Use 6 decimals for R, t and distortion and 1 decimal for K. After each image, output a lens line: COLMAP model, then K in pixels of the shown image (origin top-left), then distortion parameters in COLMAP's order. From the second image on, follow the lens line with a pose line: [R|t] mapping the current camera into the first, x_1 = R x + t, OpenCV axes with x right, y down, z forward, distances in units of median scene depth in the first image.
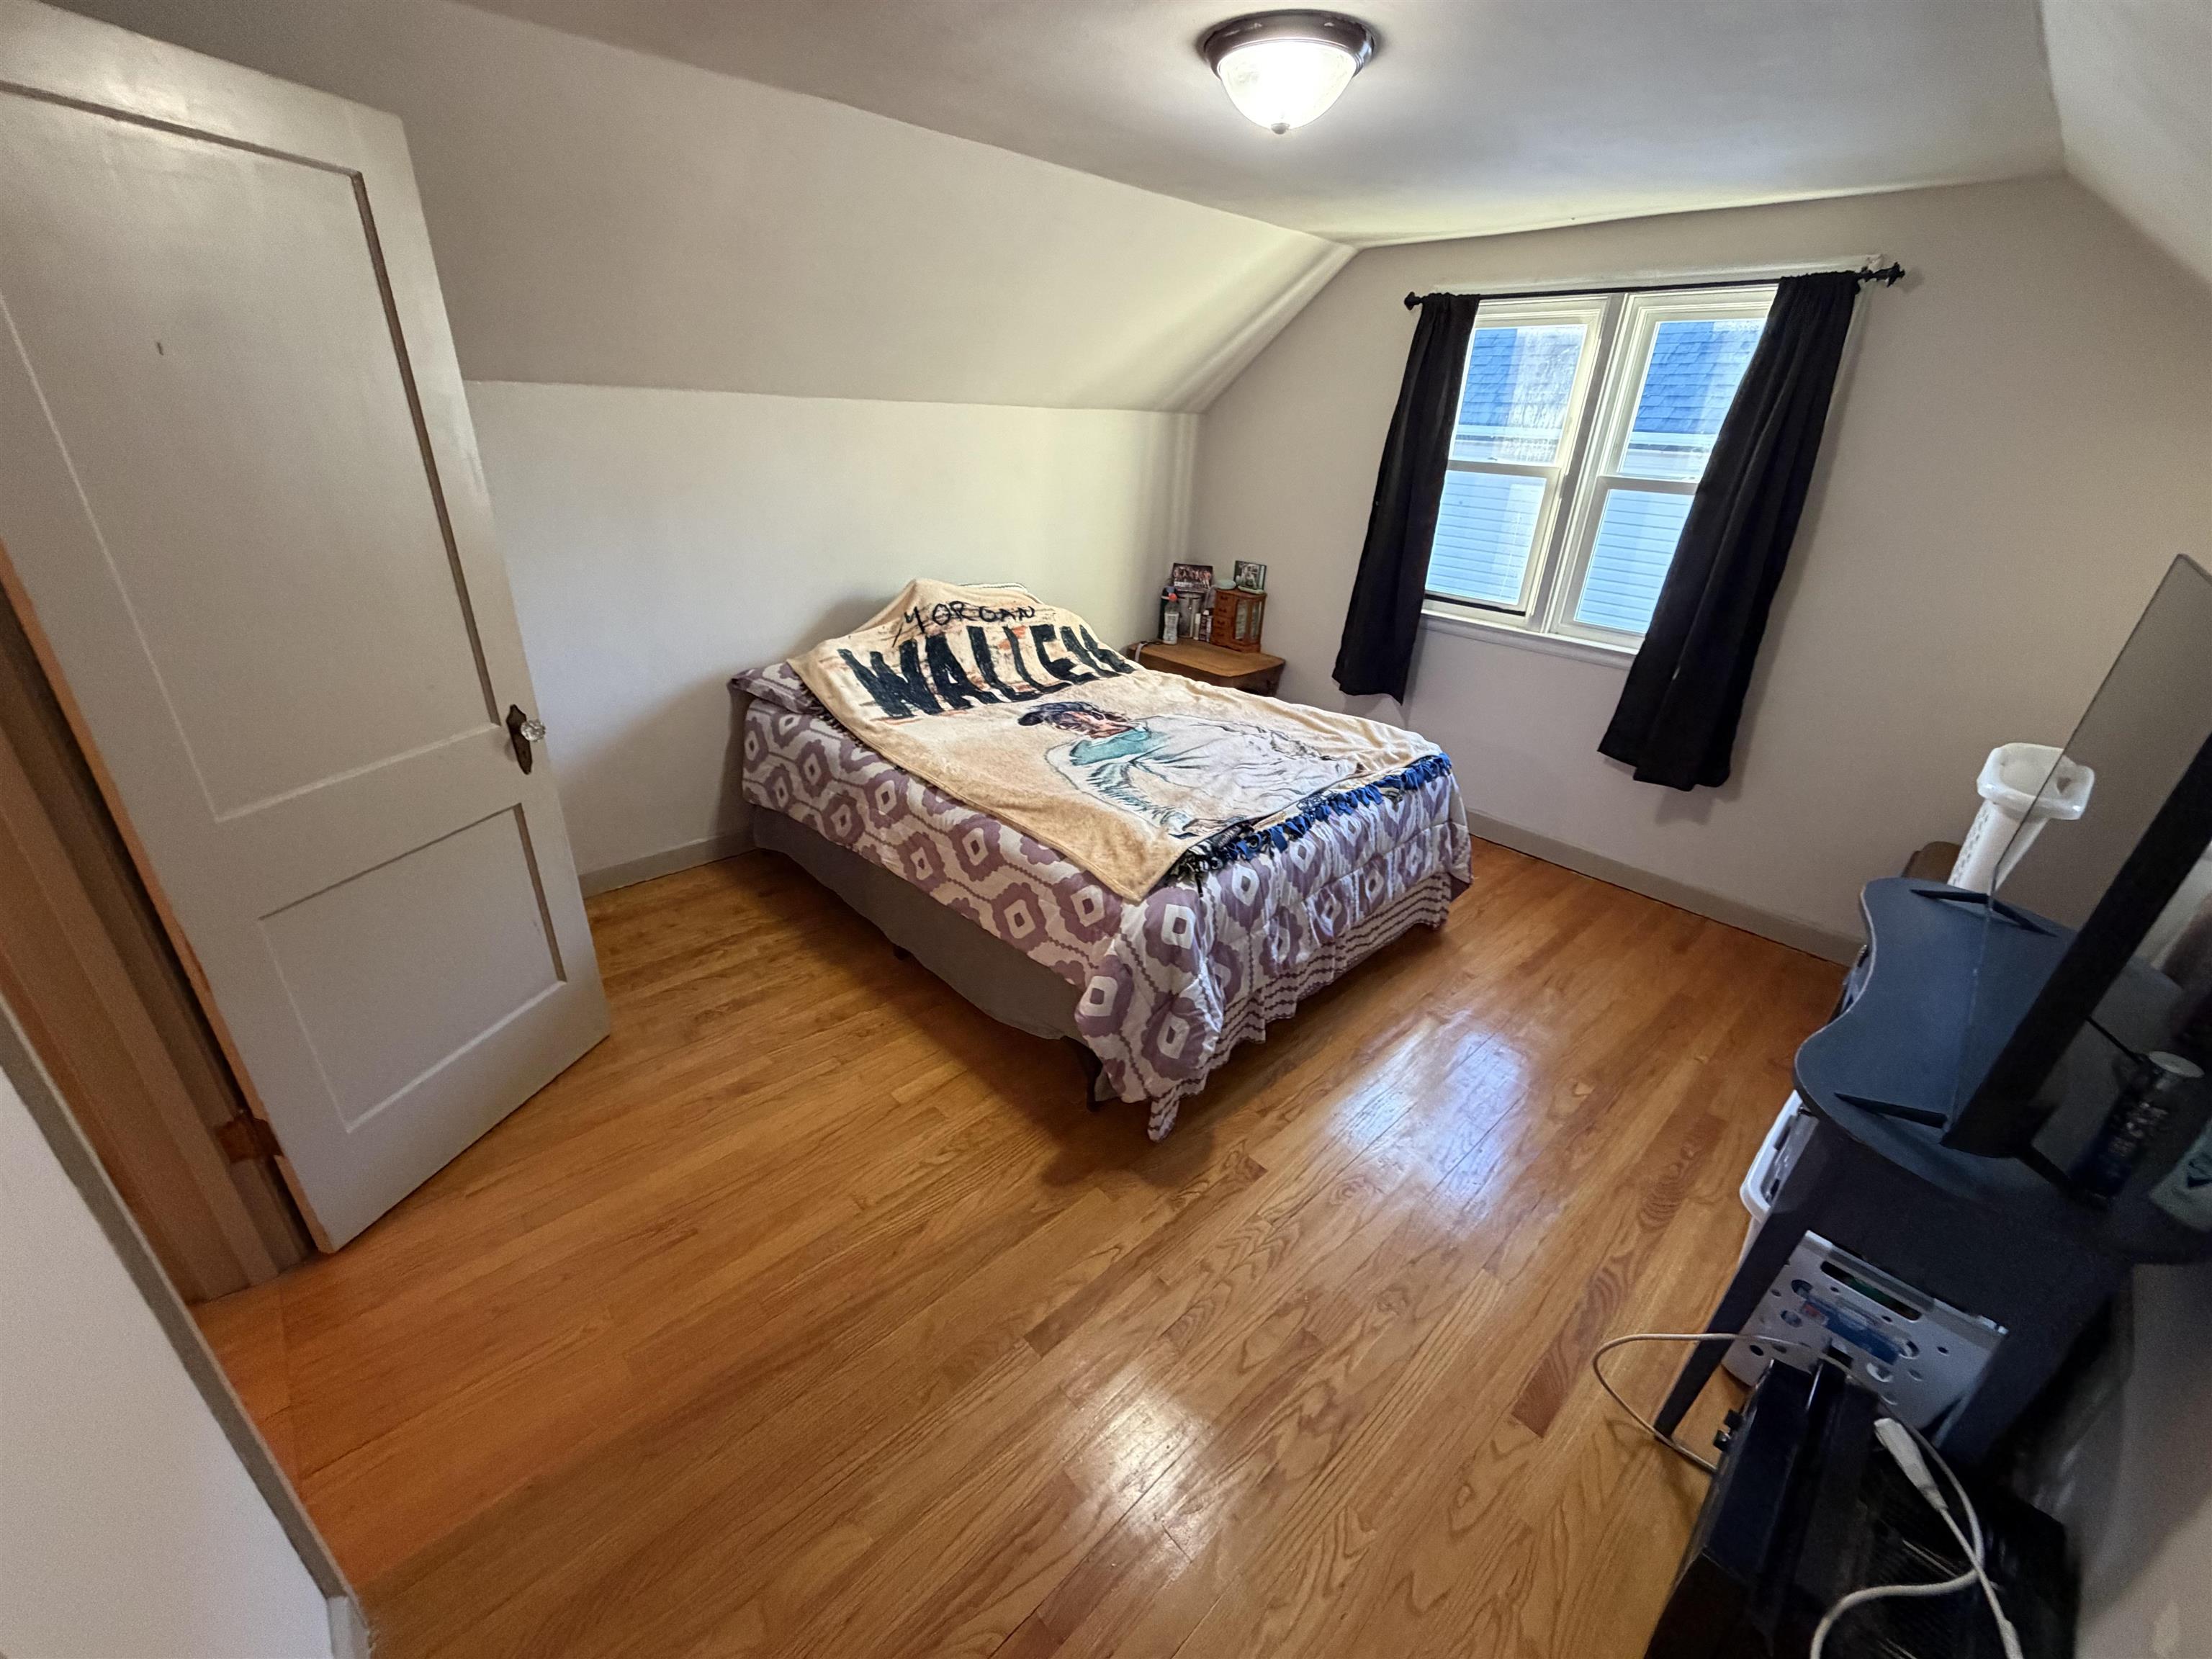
lens RADIAL K [[882.7, 0, 1101.1], [0, 882.7, 826.9], [0, 0, 1]] dist [0.000828, 0.000076]
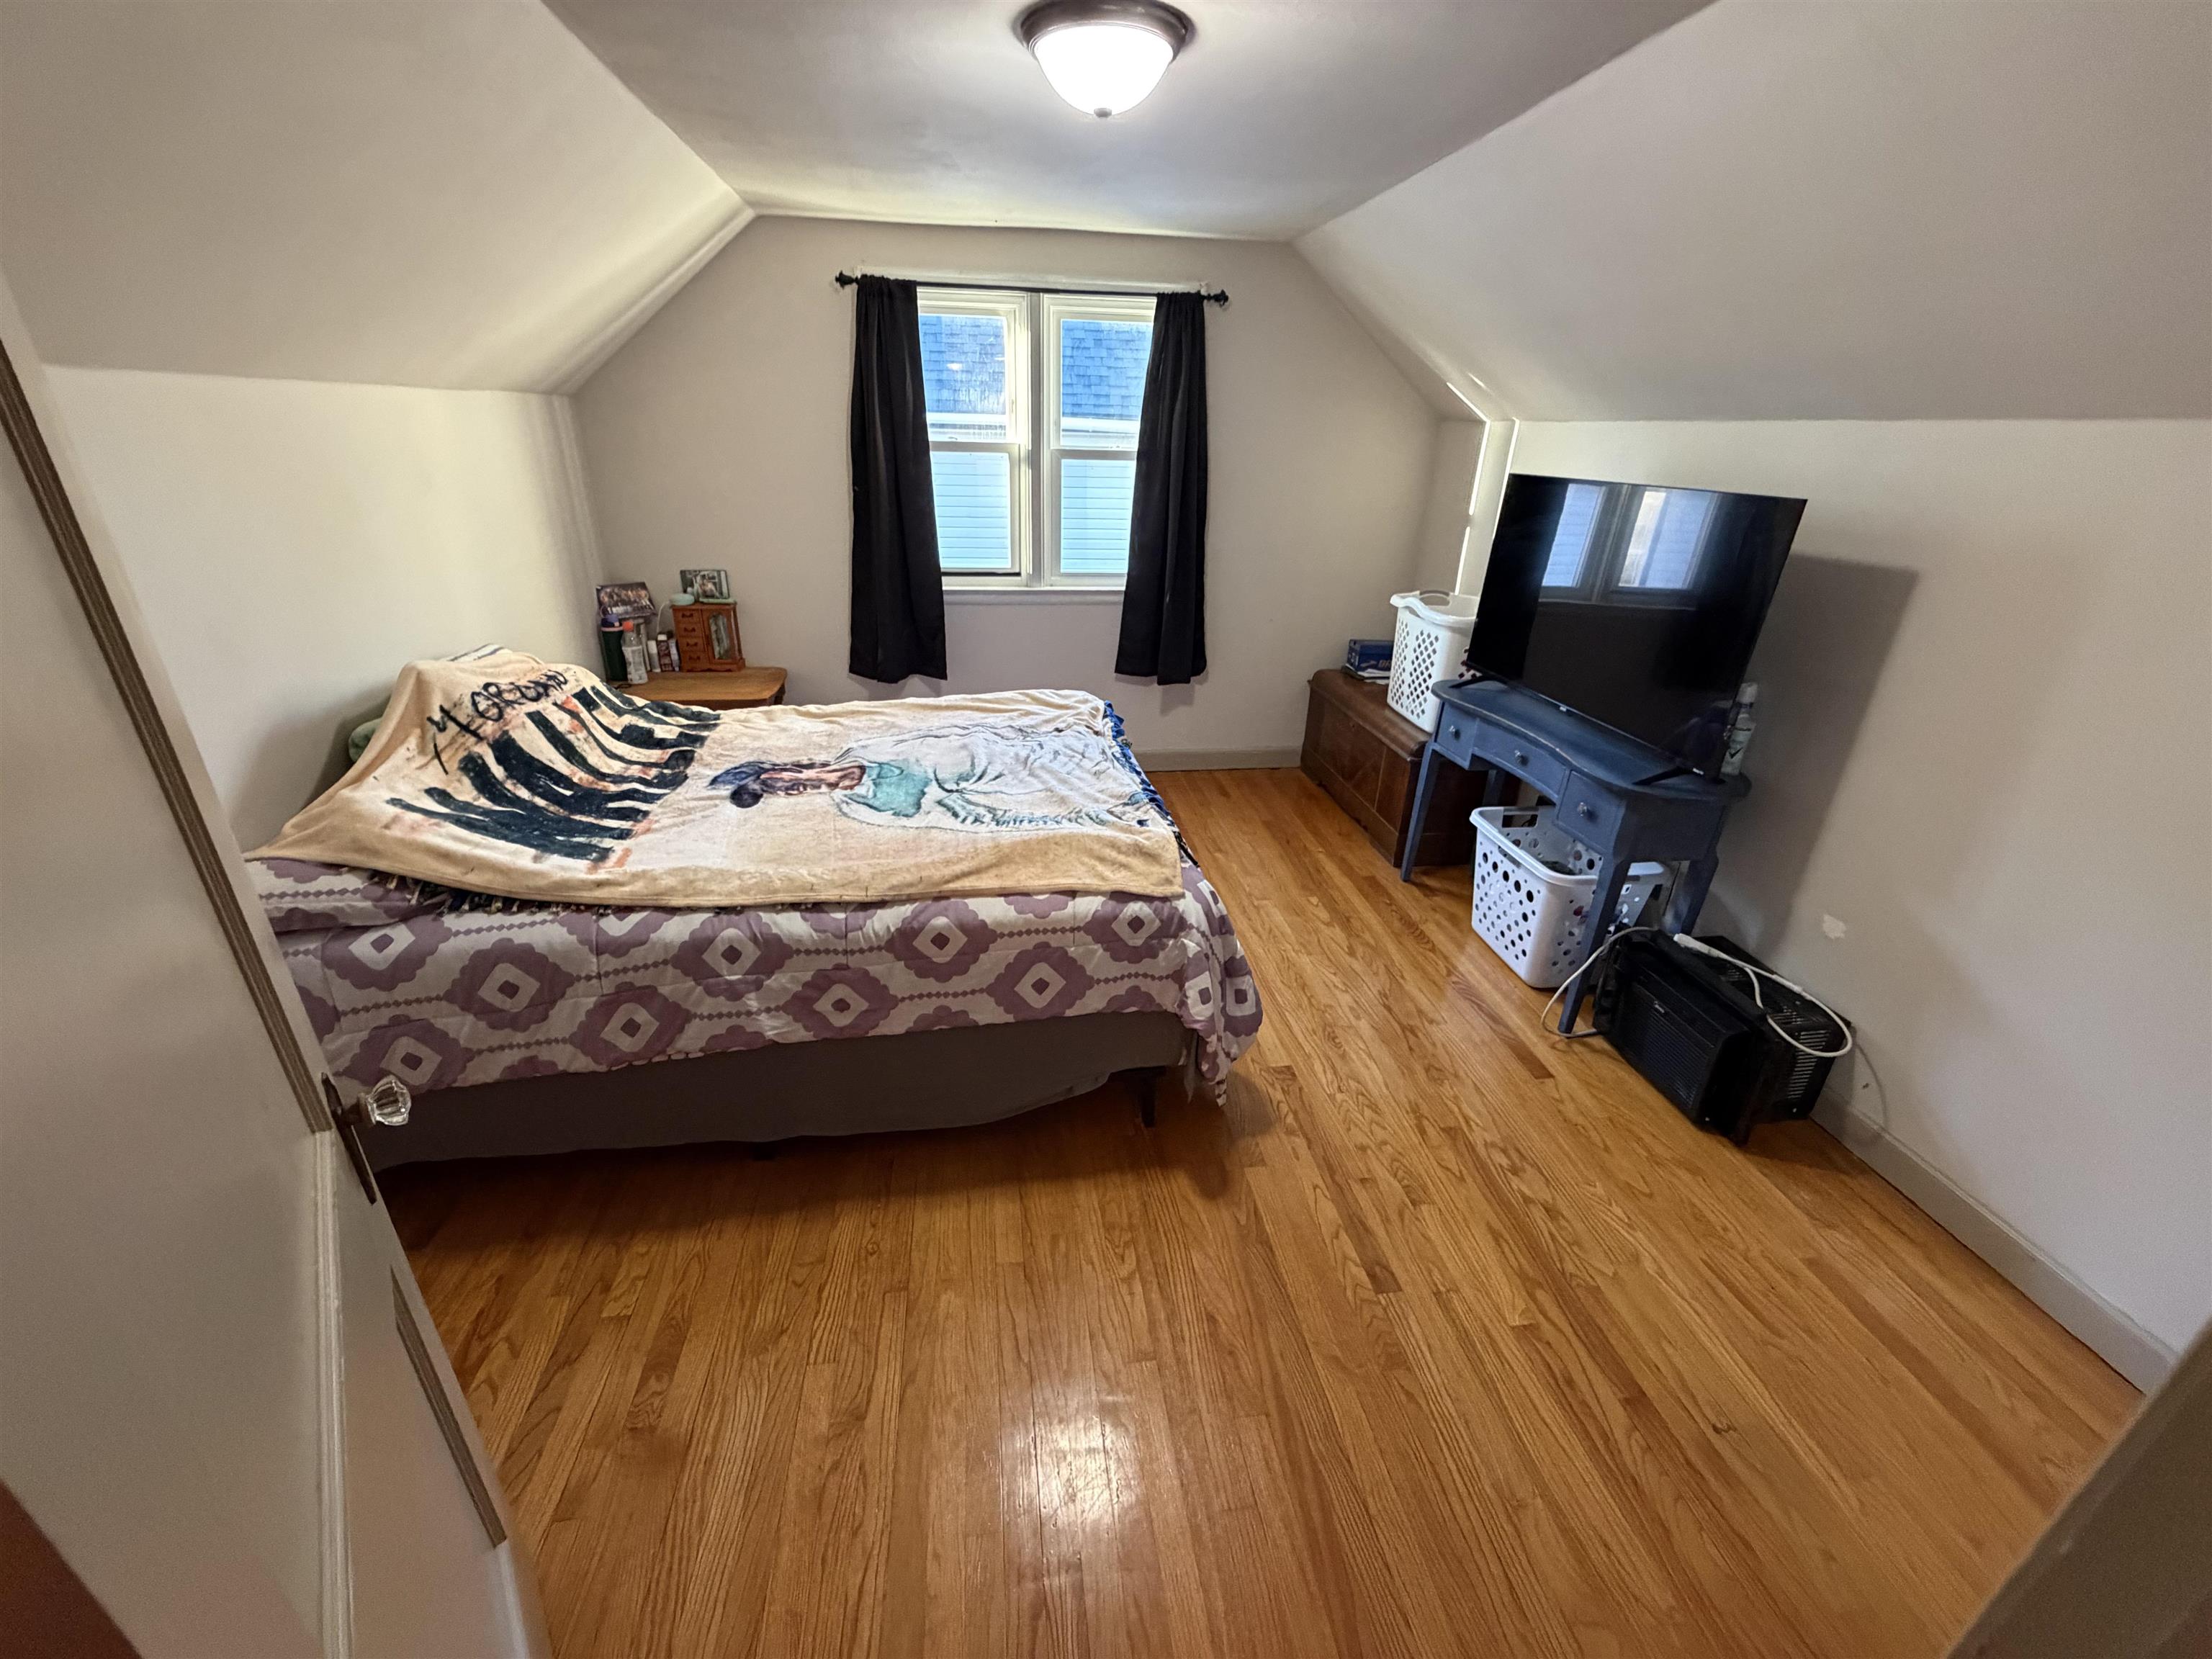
lens RADIAL K [[882.7, 0, 1101.1], [0, 882.7, 826.9], [0, 0, 1]] dist [0.000828, 0.000076]
pose [[0.578564, -0.360681, 0.731555, -0.473944], [0.345487, 0.920847, 0.180774, -0.130856], [-0.738852, 0.148154, 0.657379, 0.267139]]
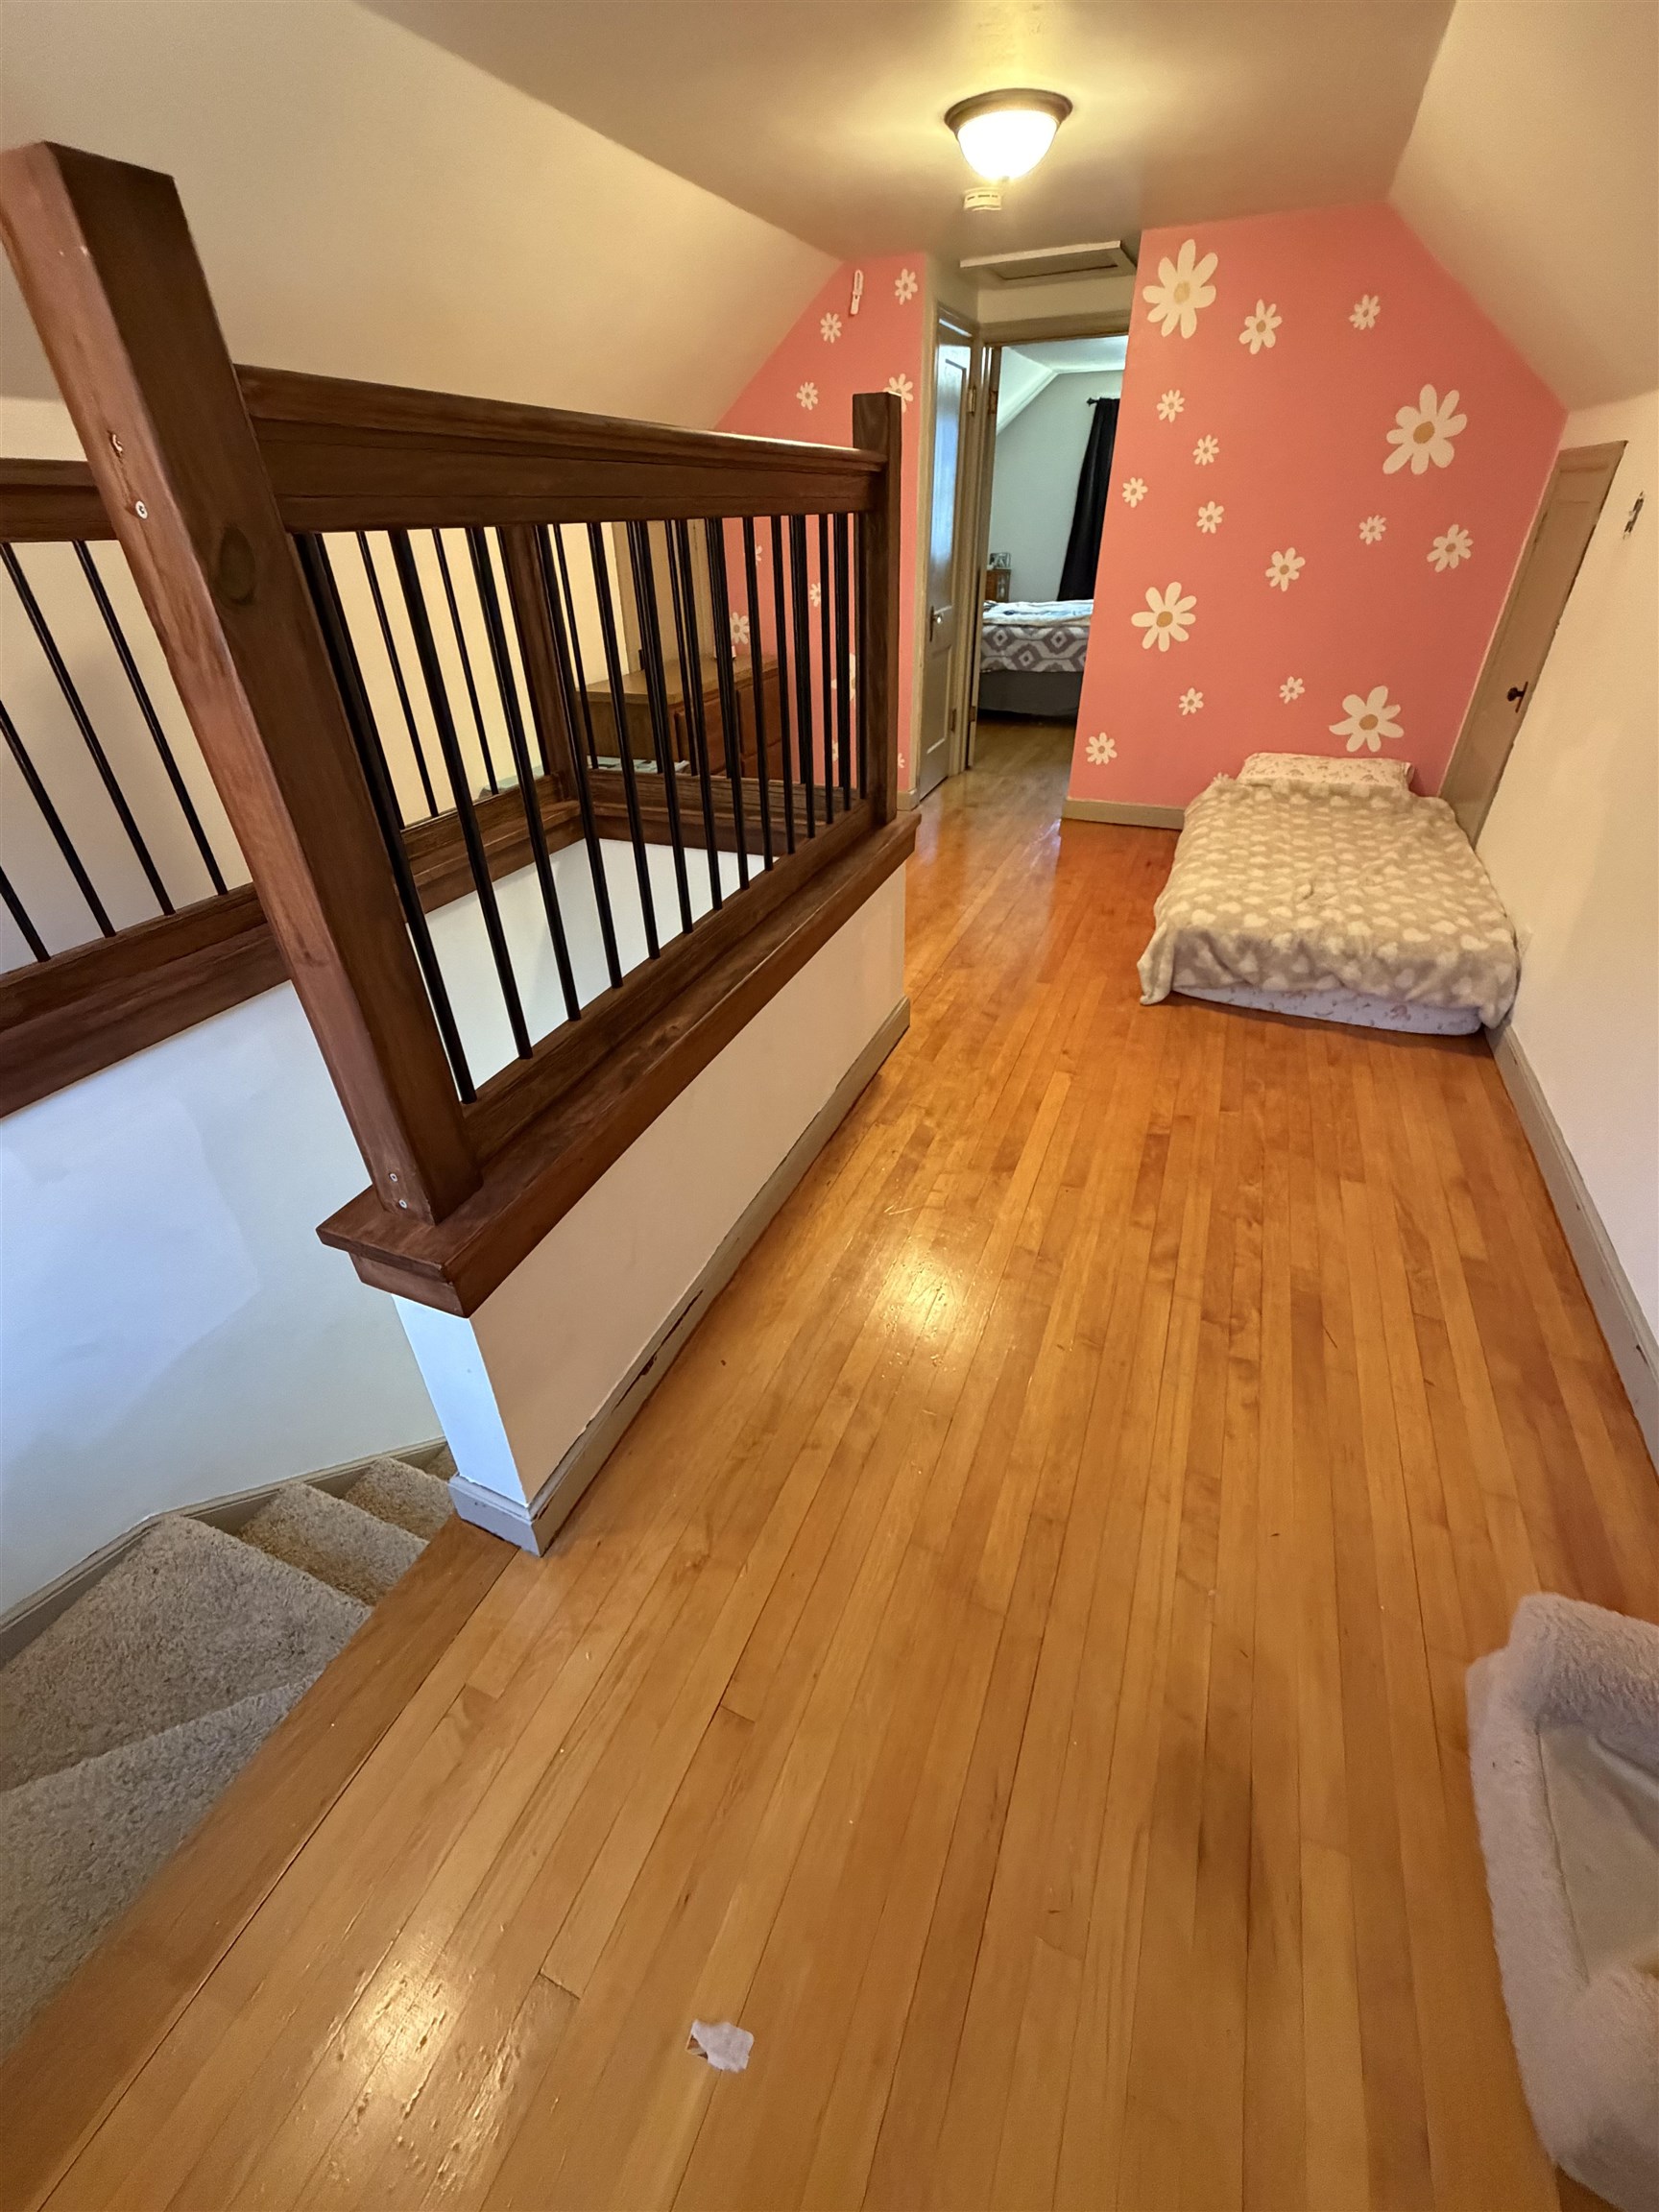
lens RADIAL K [[882.7, 0, 829.5], [0, 882.7, 1106.0], [0, 0, 1]] dist [0.000828, 0.000076]
pose [[0.908417, -0.282679, 0.308012, -1.567028], [0.227792, 0.952463, 0.202299, 0.525551], [-0.350555, -0.113610, 0.929626, -1.112251]]
